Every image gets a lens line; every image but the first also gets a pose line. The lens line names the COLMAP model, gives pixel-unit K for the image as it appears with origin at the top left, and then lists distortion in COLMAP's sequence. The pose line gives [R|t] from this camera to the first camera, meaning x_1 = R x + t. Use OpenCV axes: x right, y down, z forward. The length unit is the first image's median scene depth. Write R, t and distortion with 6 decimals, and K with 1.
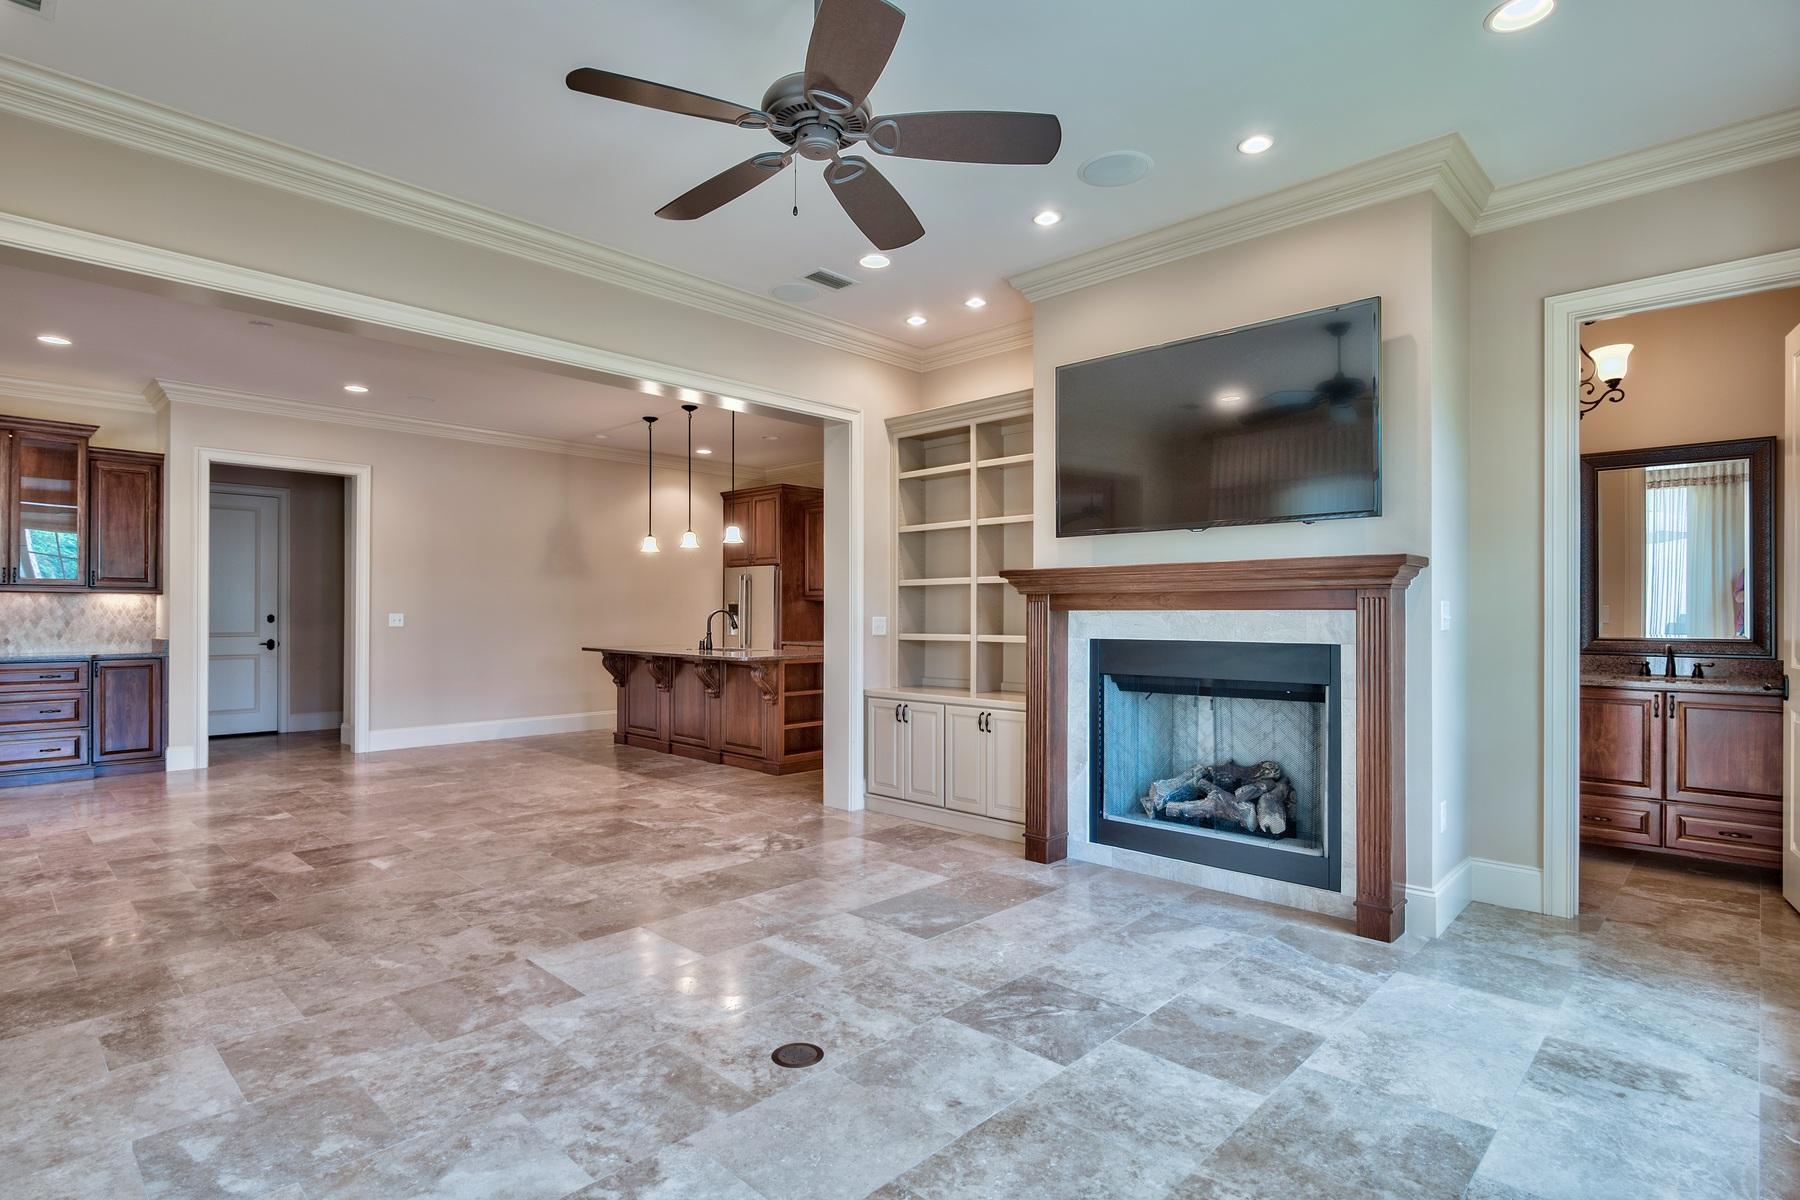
lens RADIAL K [[911.6, 0, 898.4], [0, 911.6, 611.3], [0, 0, 1]] dist [-0.001681, -0.000283]
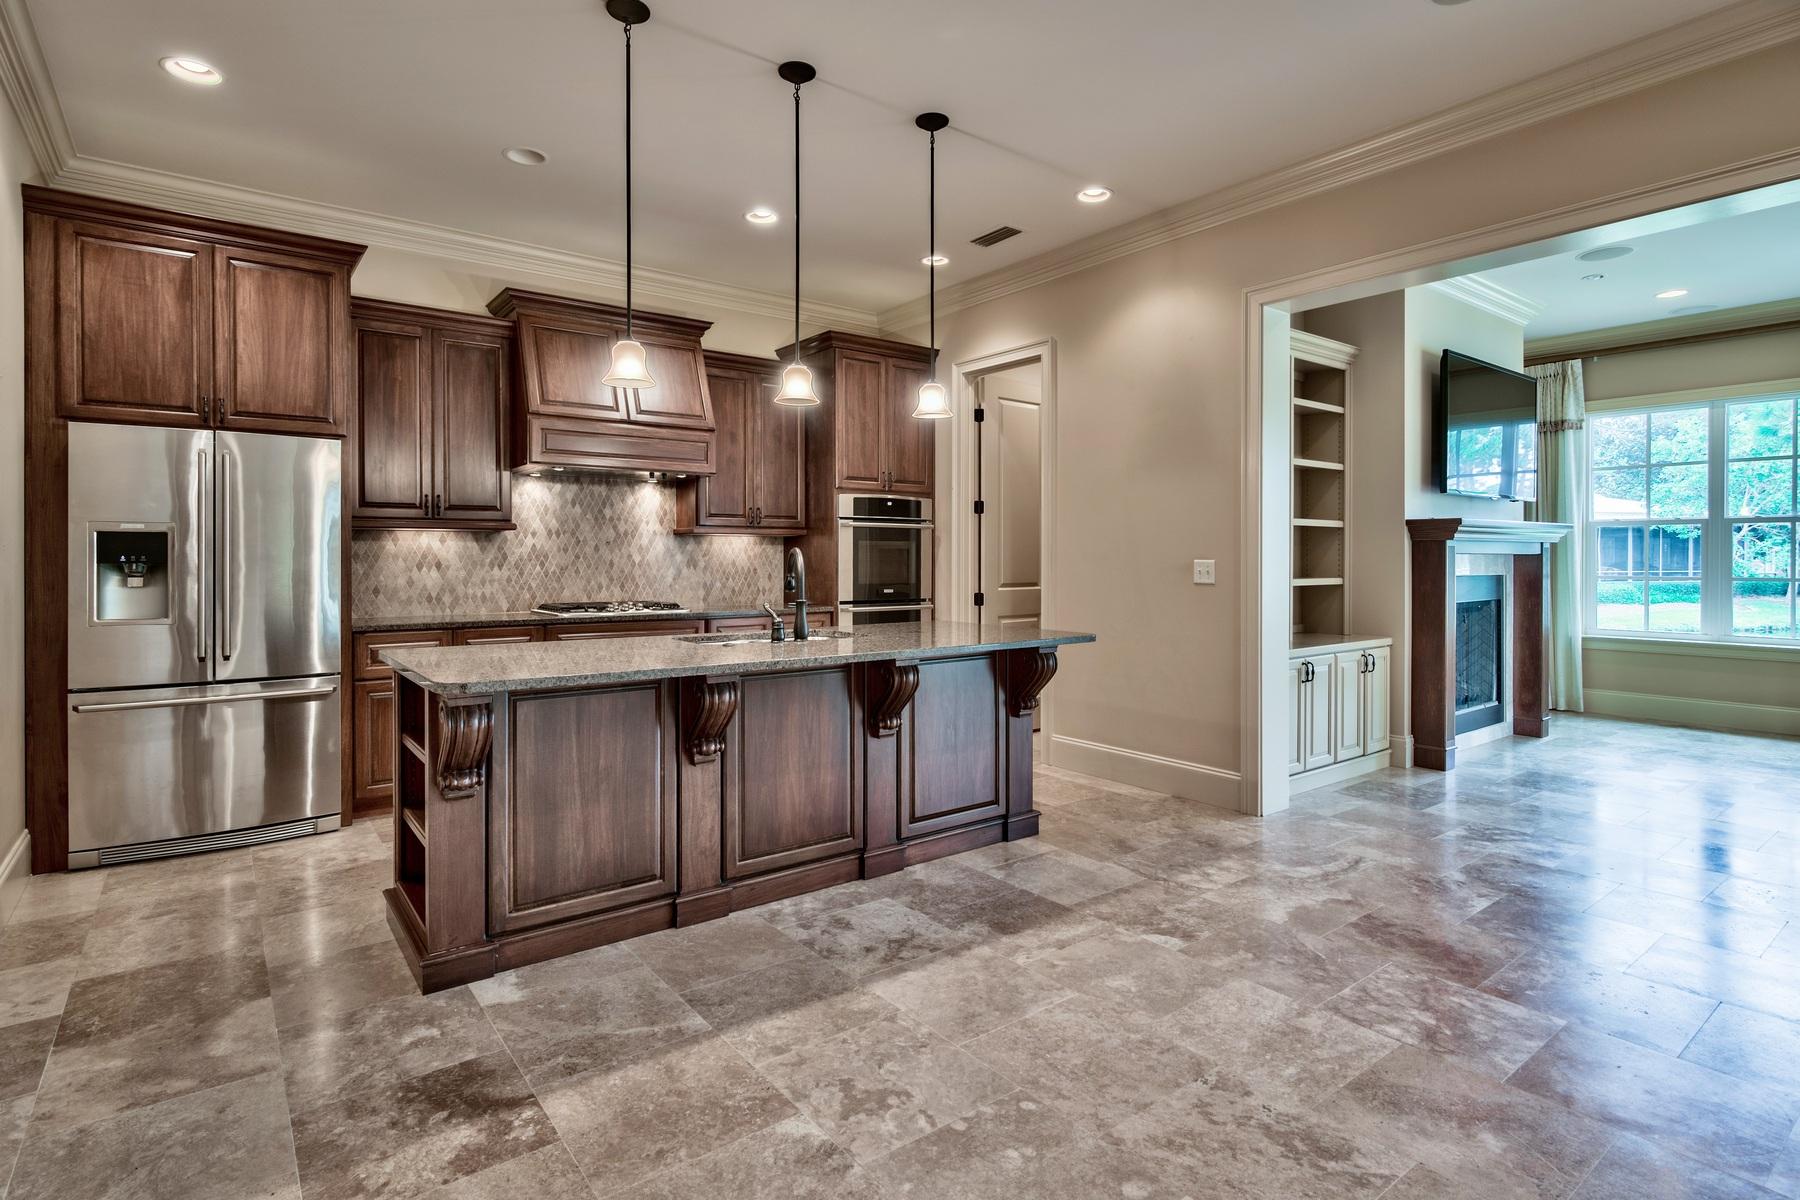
lens RADIAL K [[902.8, 0, 904.1], [0, 902.8, 562.5], [0, 0, 1]] dist [-0.001996, -0.000421]
pose [[0.139140, -0.008763, 0.990234, -0.689227], [-0.003366, 0.999951, 0.009322, 0.001068], [-0.990267, -0.004630, 0.139104, 0.953189]]
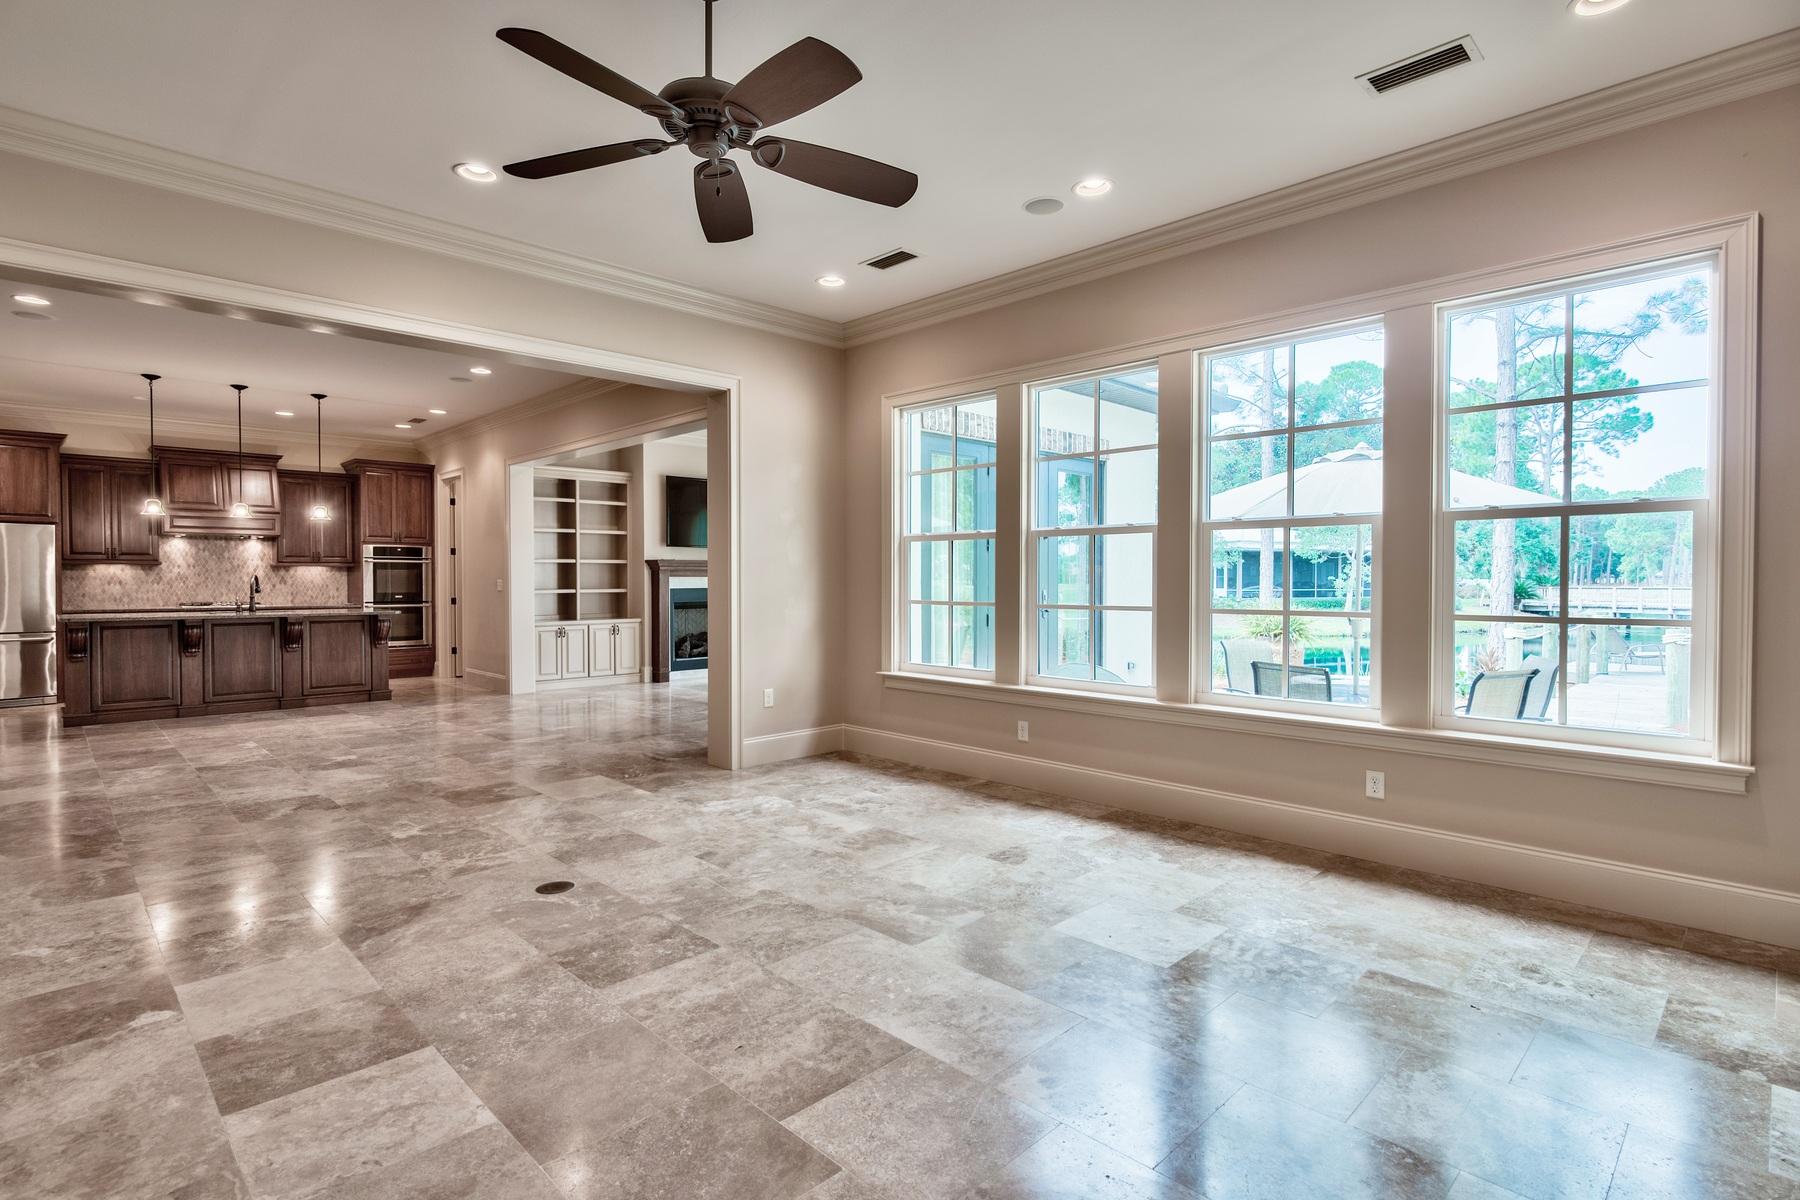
lens RADIAL K [[892.7, 0, 894.3], [0, 892.7, 596.7], [0, 0, 1]] dist [-0.003658, -0.000821]
pose [[0.024090, -0.023912, 0.999424, -1.352630], [-0.004115, 0.999703, 0.024017, -0.004906], [-0.999701, -0.004691, 0.023984, 0.220562]]
